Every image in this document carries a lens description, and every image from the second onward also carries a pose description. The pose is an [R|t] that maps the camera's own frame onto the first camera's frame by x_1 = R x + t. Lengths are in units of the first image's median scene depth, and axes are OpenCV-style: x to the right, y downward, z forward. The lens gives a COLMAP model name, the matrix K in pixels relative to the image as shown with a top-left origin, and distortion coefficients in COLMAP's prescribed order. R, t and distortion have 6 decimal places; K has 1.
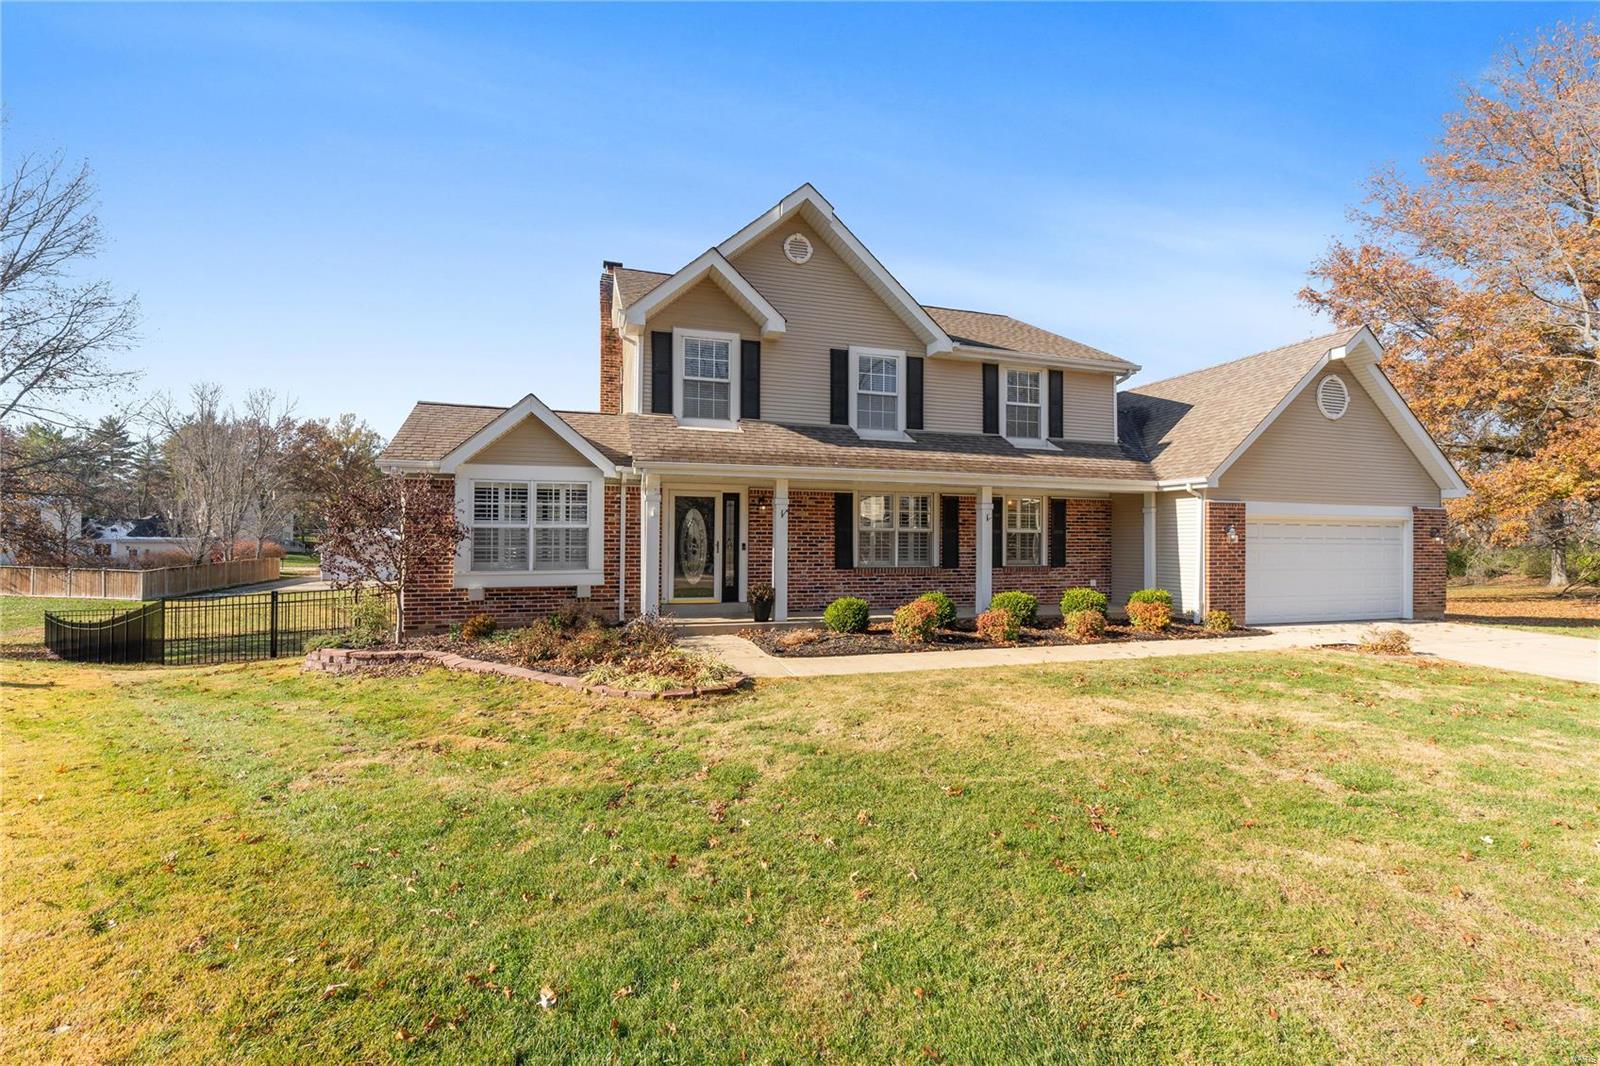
lens RADIAL K [[688.9, 0, 802.2], [0, 688.9, 529.1], [0, 0, 1]] dist [-0.011844, -0.000887]
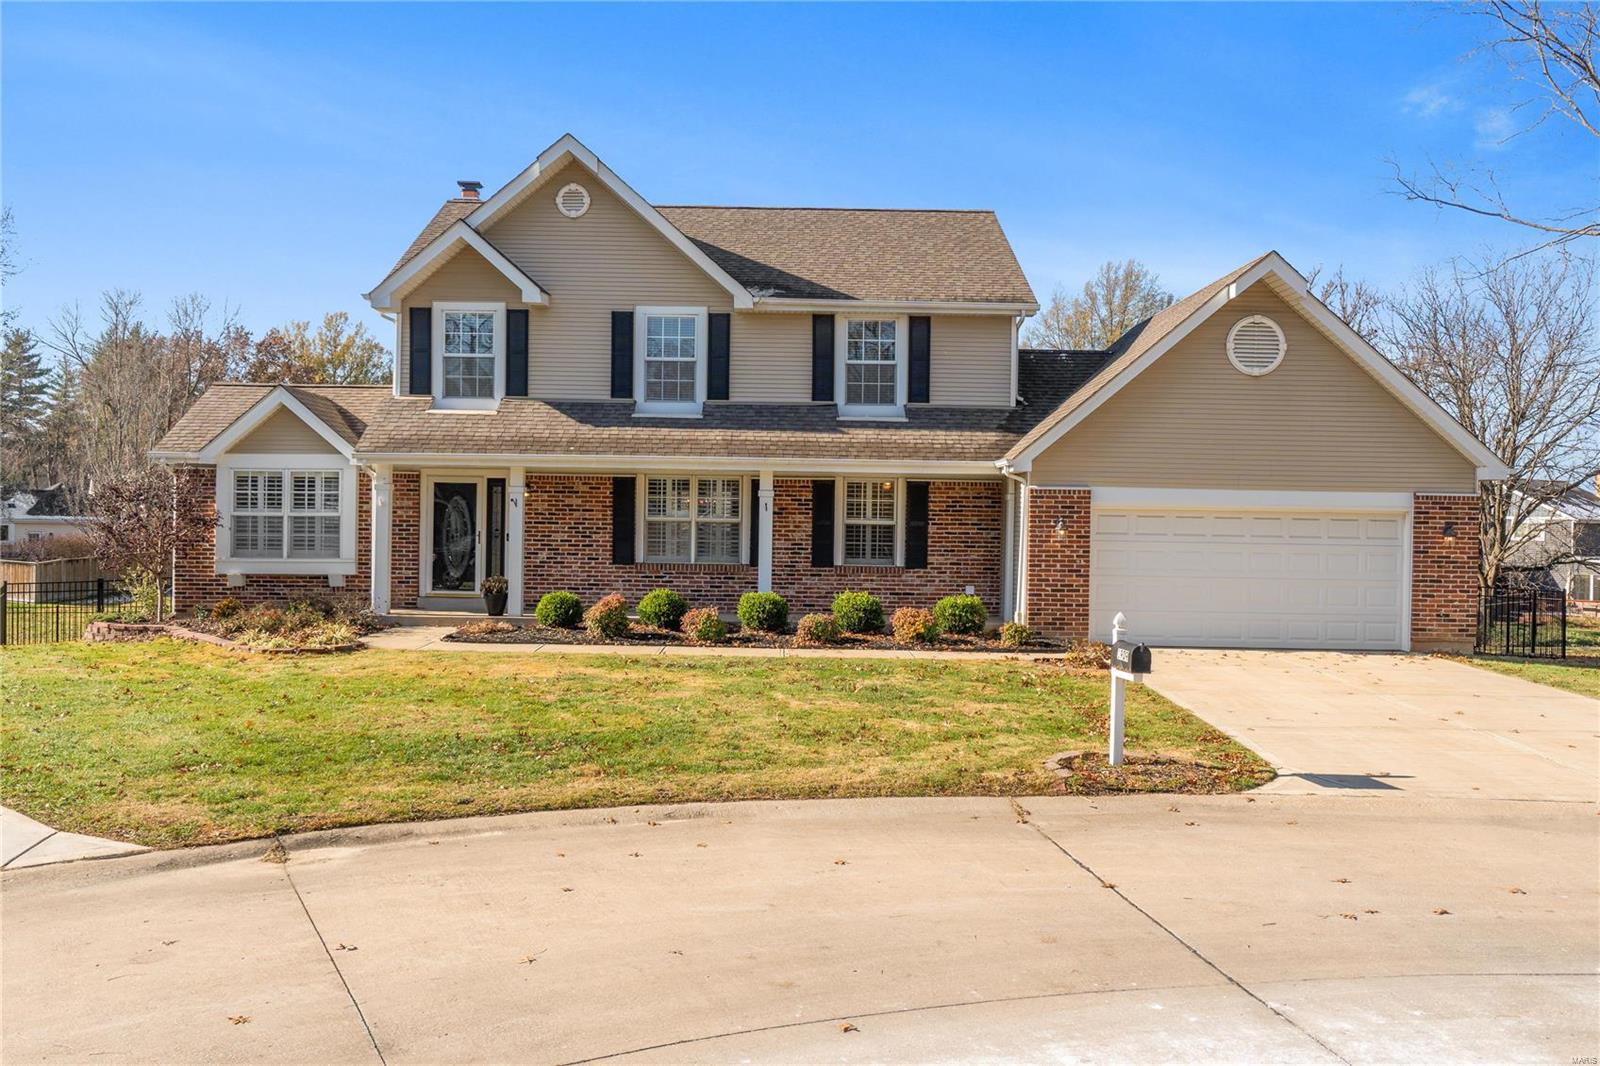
lens RADIAL K [[1416.6, 0, 799.0], [0, 1416.6, 534.8], [0, 0, 1]] dist [-0.019154, 0.022475]
pose [[0.956091, 0.011511, -0.292843, 0.801365], [-0.005072, 0.999729, 0.022740, -0.021574], [0.293026, -0.020256, 0.955890, -0.653219]]
